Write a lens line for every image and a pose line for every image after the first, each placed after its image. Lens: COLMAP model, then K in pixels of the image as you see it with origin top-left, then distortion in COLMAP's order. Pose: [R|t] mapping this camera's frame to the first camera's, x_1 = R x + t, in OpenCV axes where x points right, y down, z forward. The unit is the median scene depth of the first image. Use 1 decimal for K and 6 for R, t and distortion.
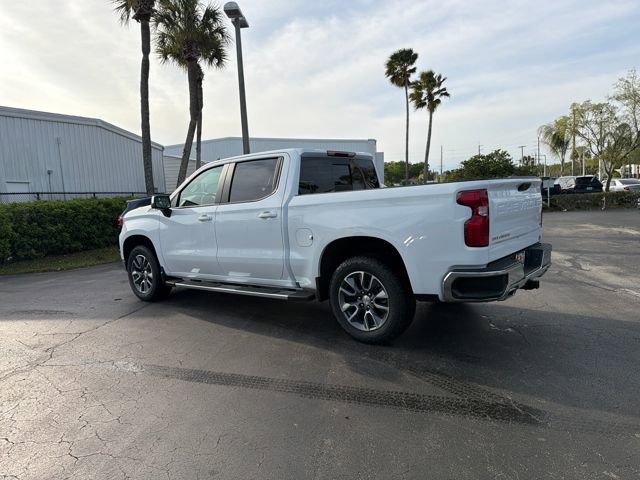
lens RADIAL K [[456.2, 0, 311.7], [0, 456.2, 251.7], [0, 0, 1]] dist [0.072768, -0.072092]
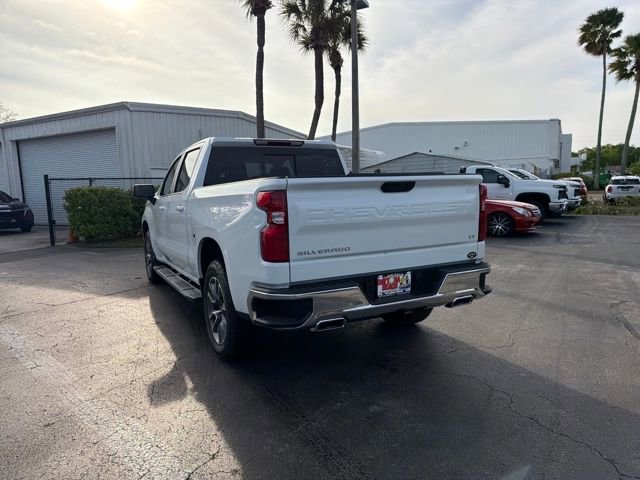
lens RADIAL K [[456.2, 0, 311.7], [0, 456.2, 251.7], [0, 0, 1]] dist [0.072768, -0.072092]
pose [[0.920283, 0.079657, -0.383059, 0.420150], [-0.068608, 0.996740, 0.042444, -0.038237], [0.385192, -0.012780, 0.922748, 0.171665]]
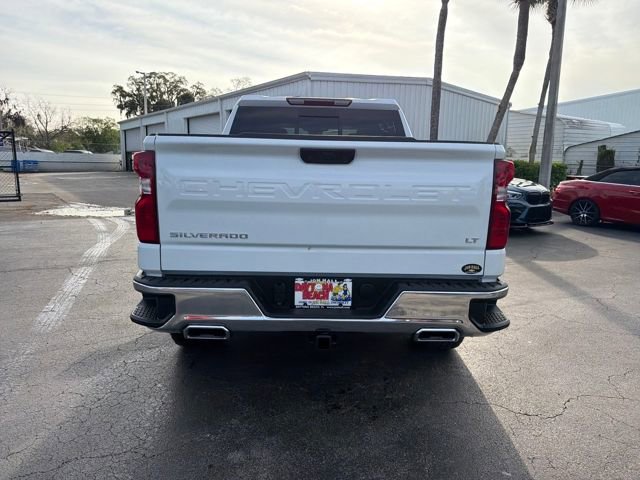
lens RADIAL K [[455.7, 0, 317.9], [0, 455.7, 243.5], [0, 0, 1]] dist [0.055425, -0.068967]
pose [[0.656948, 0.198138, -0.727434, 0.569719], [-0.149940, 0.979912, 0.131497, -0.073655], [0.738876, 0.022684, 0.673460, 0.433728]]
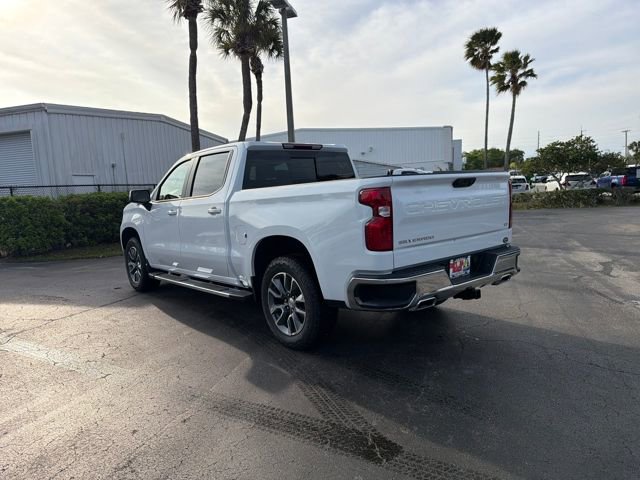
lens RADIAL K [[456.2, 0, 311.7], [0, 456.2, 251.7], [0, 0, 1]] dist [0.072768, -0.072092]
pose [[0.983053, 0.026328, -0.181421, 0.227468], [-0.022550, 0.999484, 0.022860, -0.015251], [0.181929, -0.018381, 0.983140, 0.057905]]
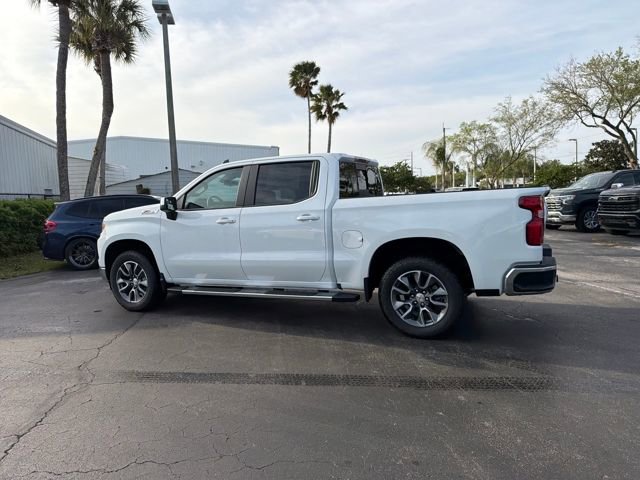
lens RADIAL K [[456.2, 0, 311.7], [0, 456.2, 251.7], [0, 0, 1]] dist [0.072768, -0.072092]
pose [[0.969338, -0.012481, 0.245415, -0.265410], [0.016112, 0.999788, -0.012795, 0.005986], [-0.245204, 0.016356, 0.969334, 0.019390]]
